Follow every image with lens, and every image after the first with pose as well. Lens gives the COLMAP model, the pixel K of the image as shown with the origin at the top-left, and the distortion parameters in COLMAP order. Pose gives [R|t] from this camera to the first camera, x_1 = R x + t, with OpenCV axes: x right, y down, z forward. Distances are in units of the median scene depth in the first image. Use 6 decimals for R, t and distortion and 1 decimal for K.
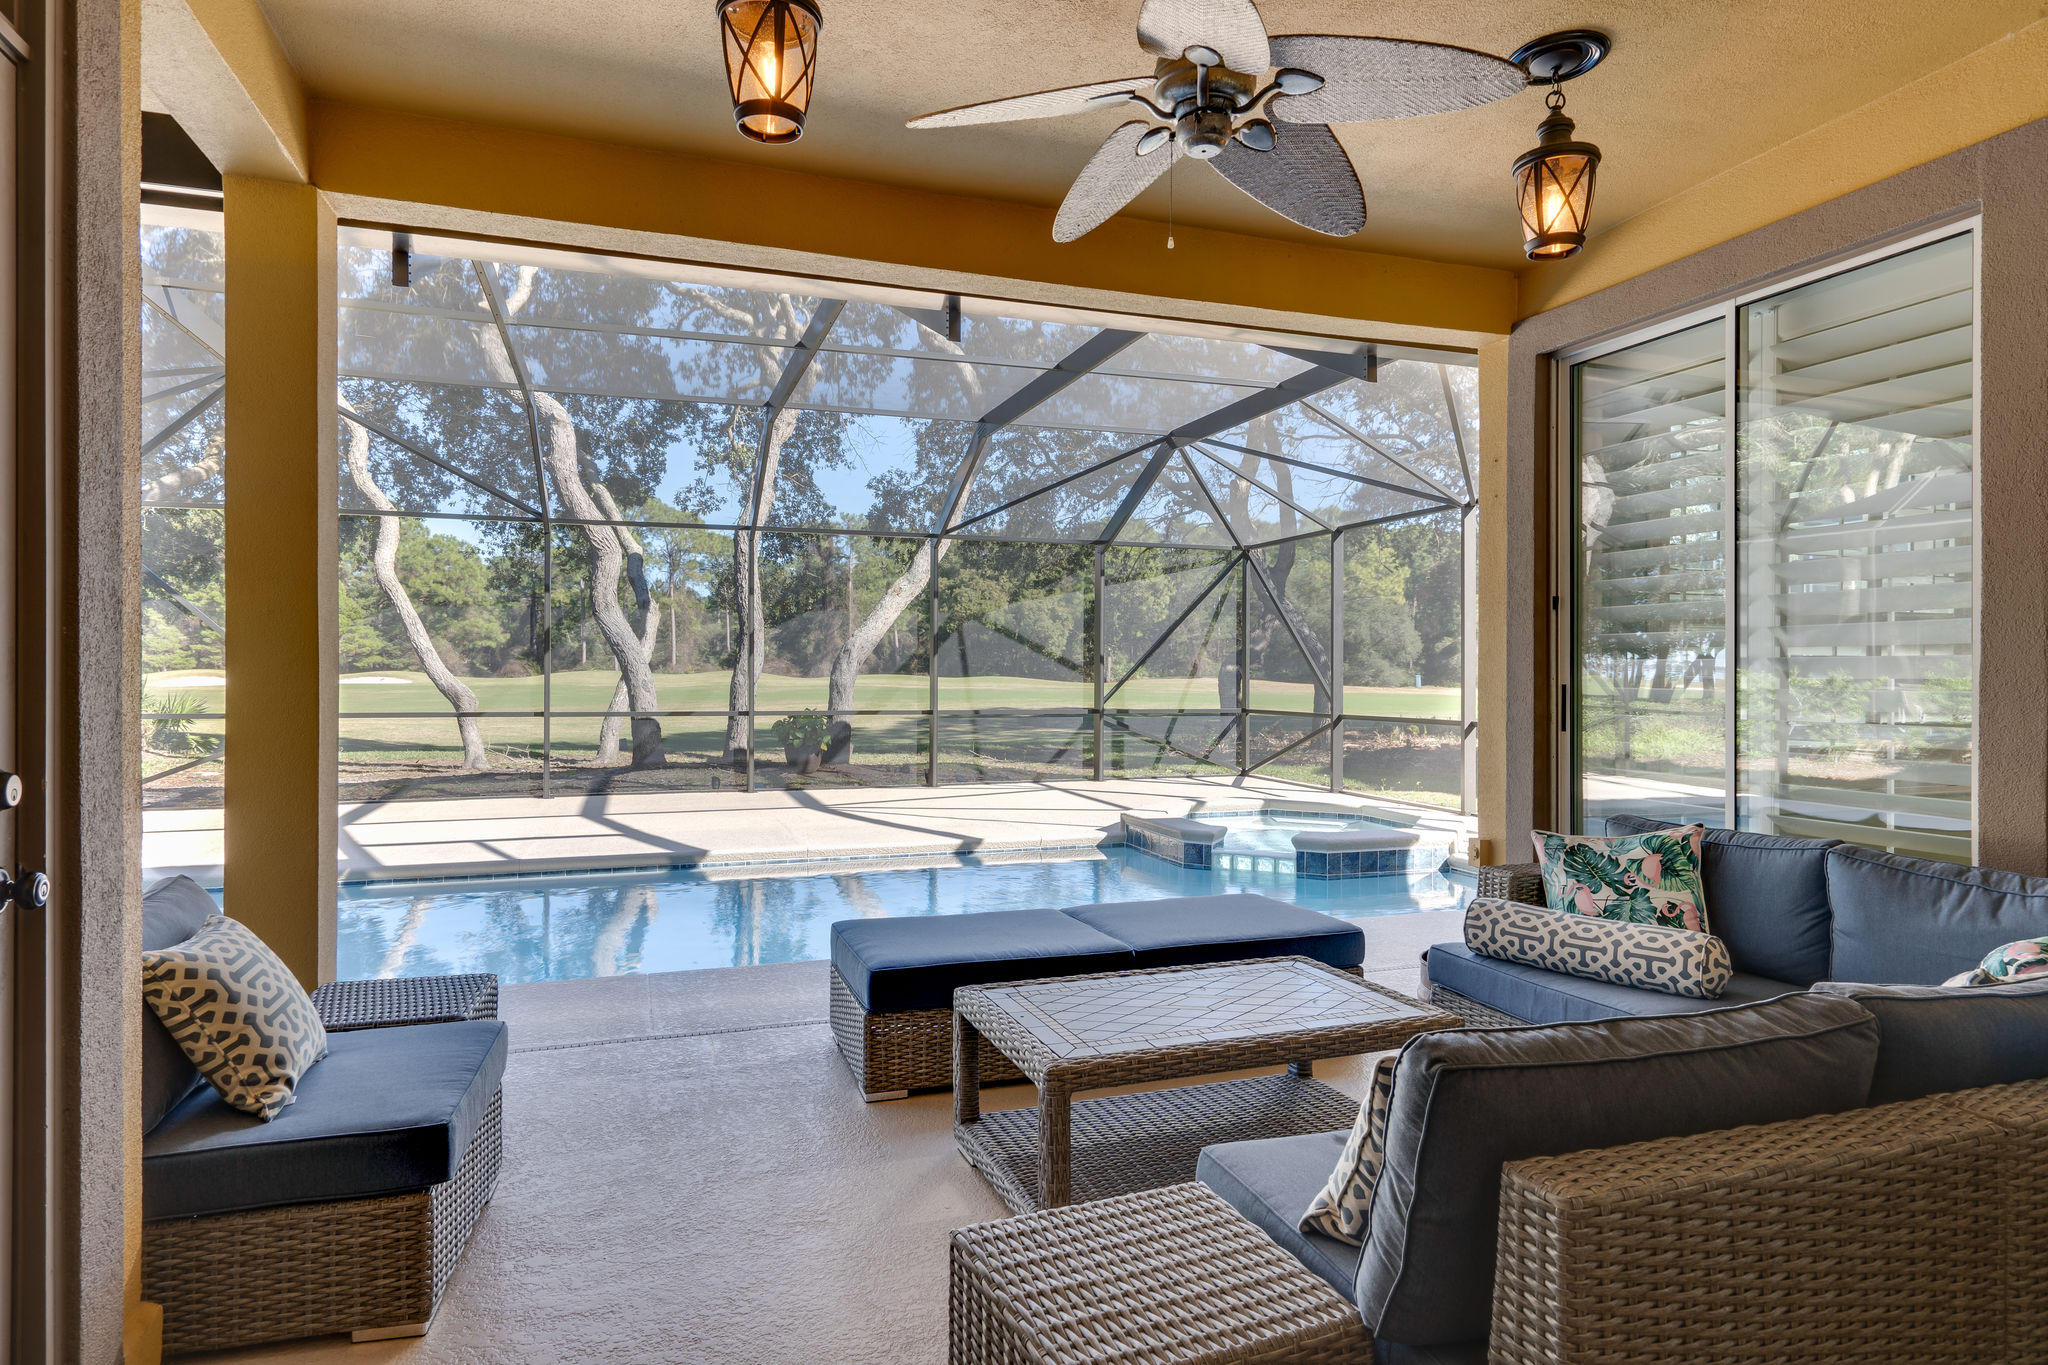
lens RADIAL K [[1155.1, 0, 1021.4], [0, 1155.1, 679.1], [0, 0, 1]] dist [-0.000363, 0.001216]
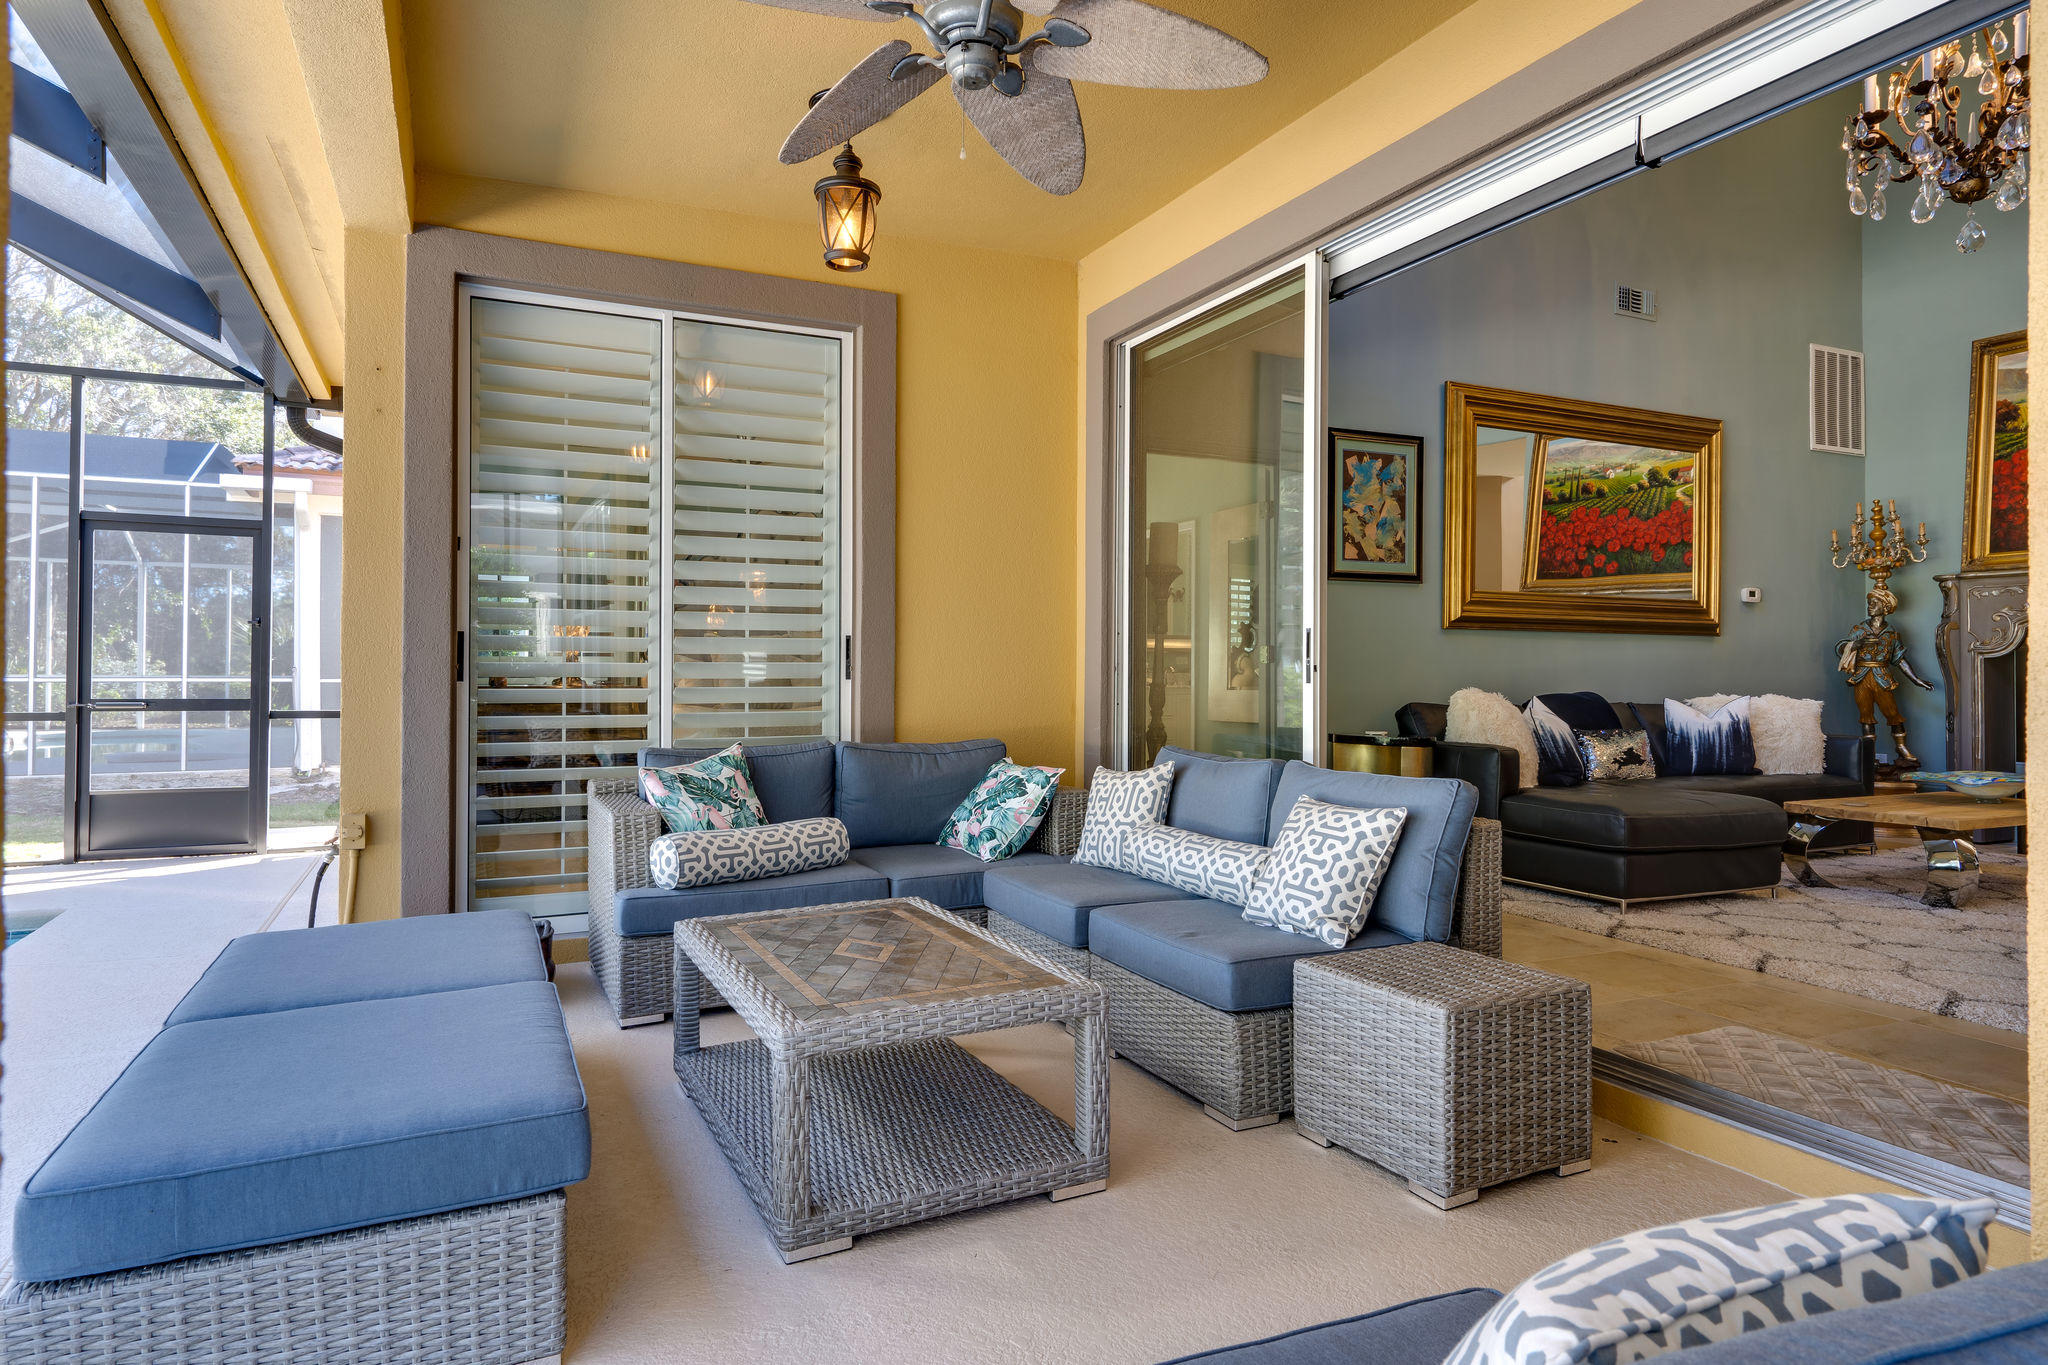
lens RADIAL K [[1155.1, 0, 1021.4], [0, 1155.1, 679.1], [0, 0, 1]] dist [-0.000363, 0.001216]
pose [[-0.117601, -0.009347, 0.993017, -0.216899], [0.005150, 0.999937, 0.010022, 0.014953], [-0.993048, 0.006293, -0.117545, 0.273246]]
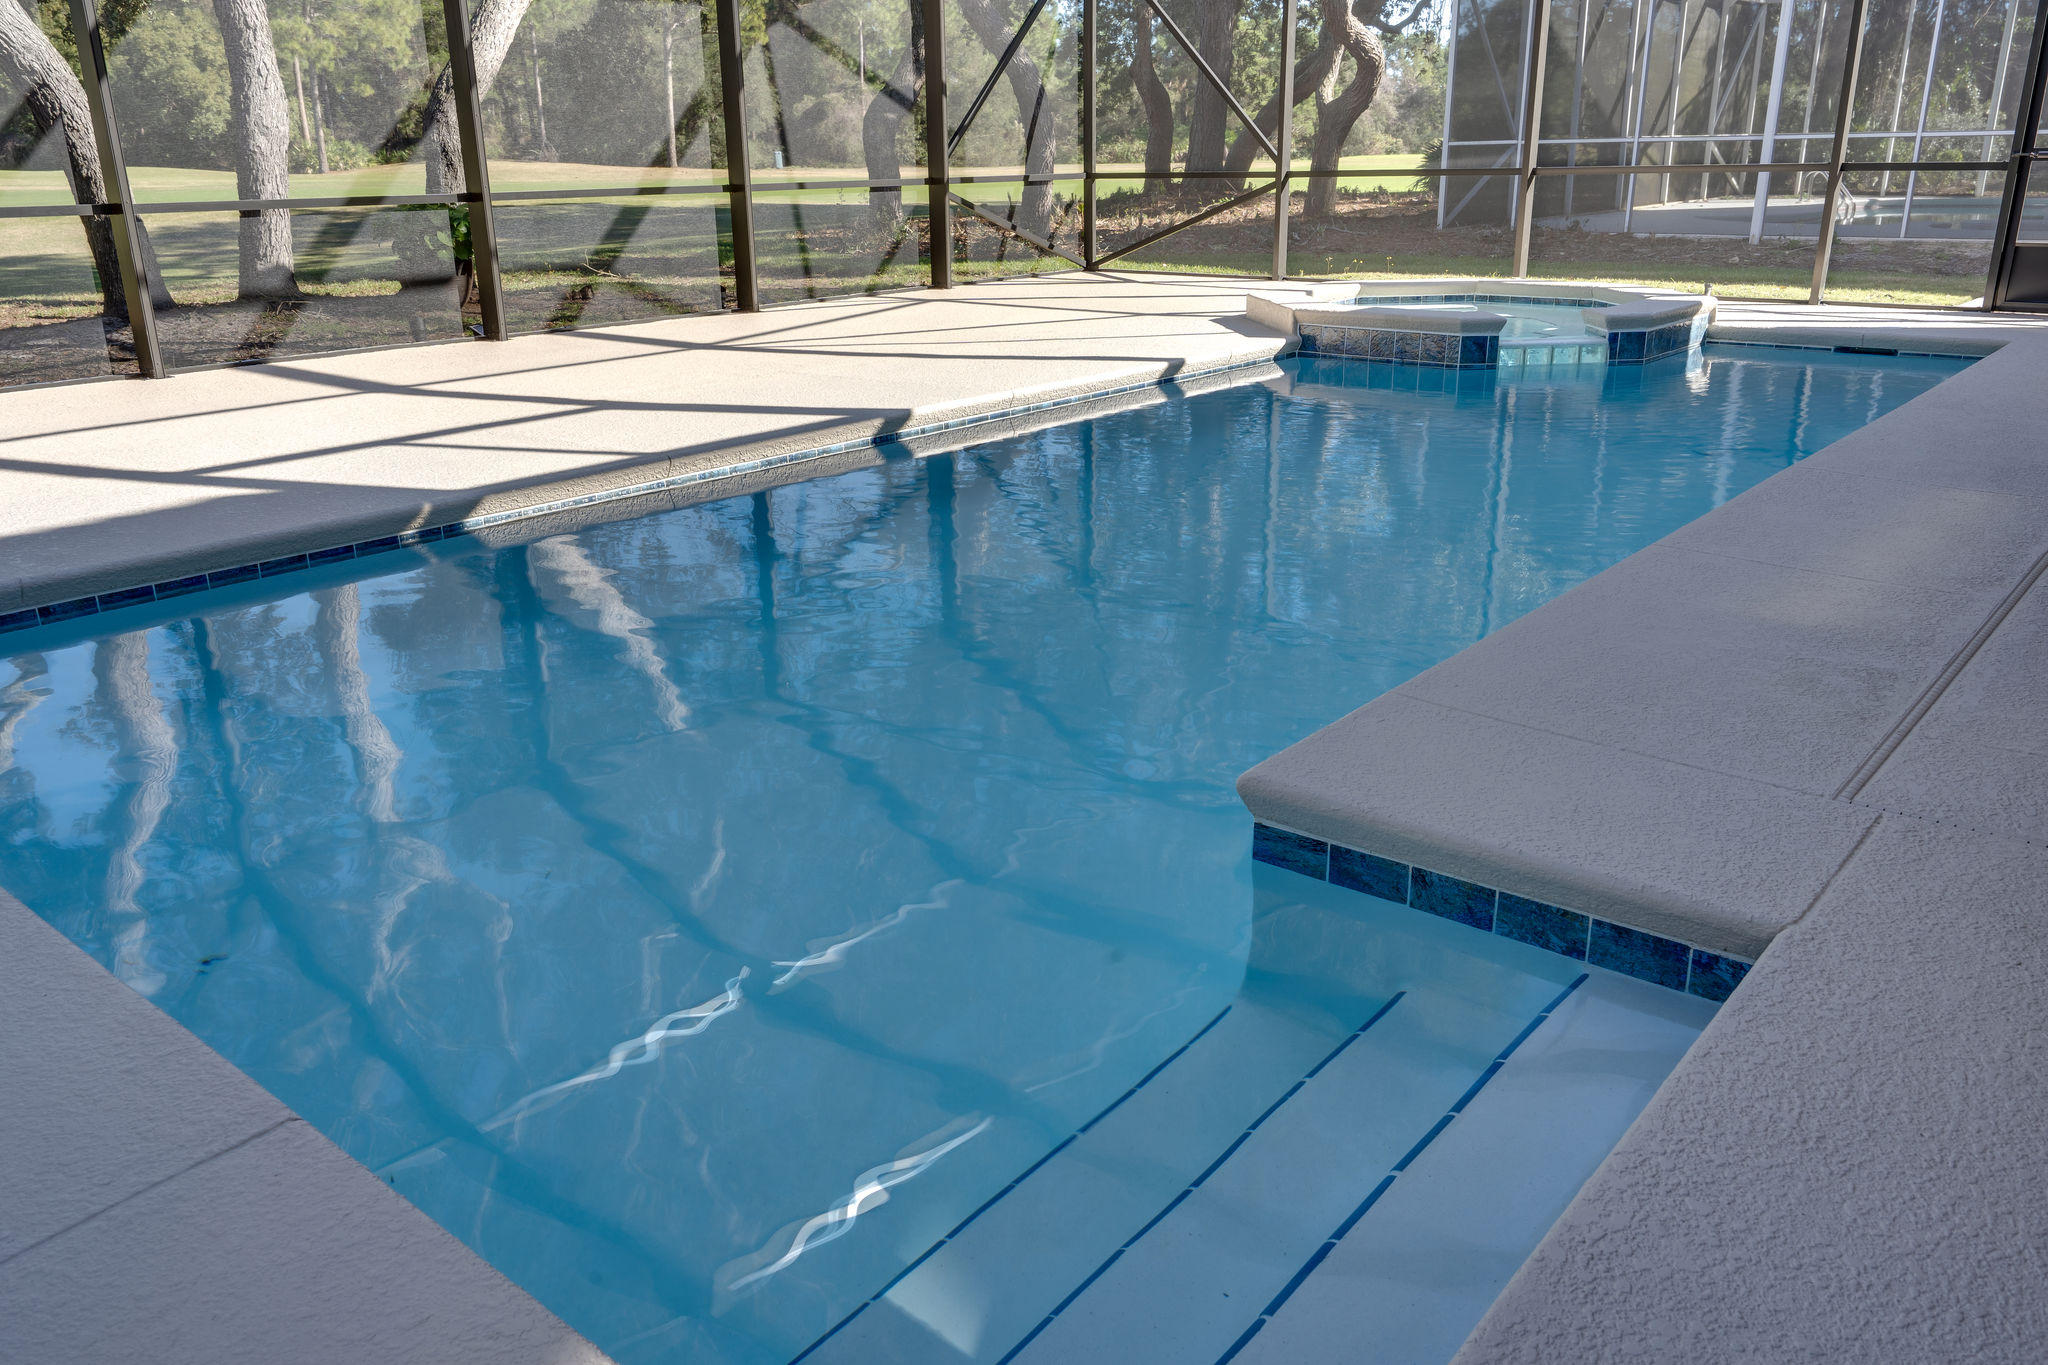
lens RADIAL K [[1562.4, 0, 1024.0], [0, 1562.4, 682.5], [0, 0, 1]] dist [0.010384, -0.001943]
pose [[0.857789, -0.184363, 0.479800, -0.479576], [0.024710, 0.947172, 0.319772, 0.018630], [-0.513407, -0.262441, 0.817030, 0.206502]]
